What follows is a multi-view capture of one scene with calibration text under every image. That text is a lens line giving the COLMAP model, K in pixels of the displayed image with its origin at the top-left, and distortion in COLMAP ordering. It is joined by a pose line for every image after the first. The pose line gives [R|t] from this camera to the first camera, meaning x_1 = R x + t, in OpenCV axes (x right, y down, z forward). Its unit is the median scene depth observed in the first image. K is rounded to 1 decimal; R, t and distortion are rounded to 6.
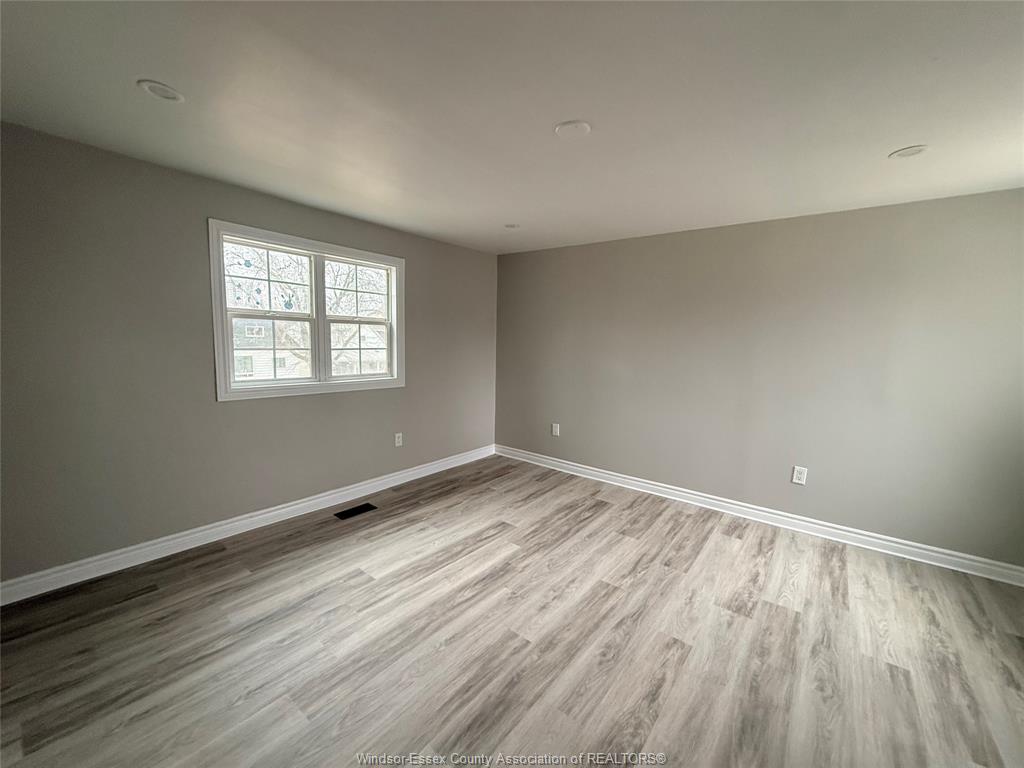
lens RADIAL K [[409.8, 0, 510.9], [0, 409.8, 386.3], [0, 0, 1]] dist [0.000781, -0.000284]
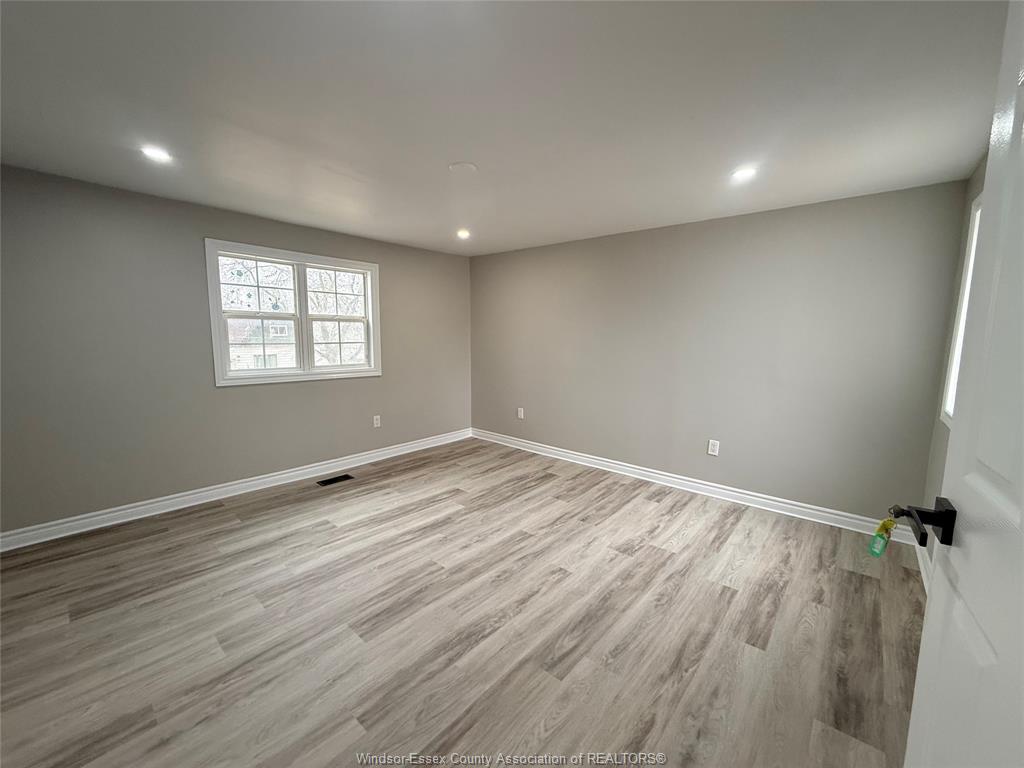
lens RADIAL K [[409.8, 0, 511.7], [0, 409.8, 386.6], [0, 0, 1]] dist [0.000781, -0.000284]
pose [[0.998768, -0.010229, -0.048552, 0.224002], [0.010861, 0.999859, 0.012775, 0.029705], [0.048414, -0.013286, 0.998739, -0.180535]]
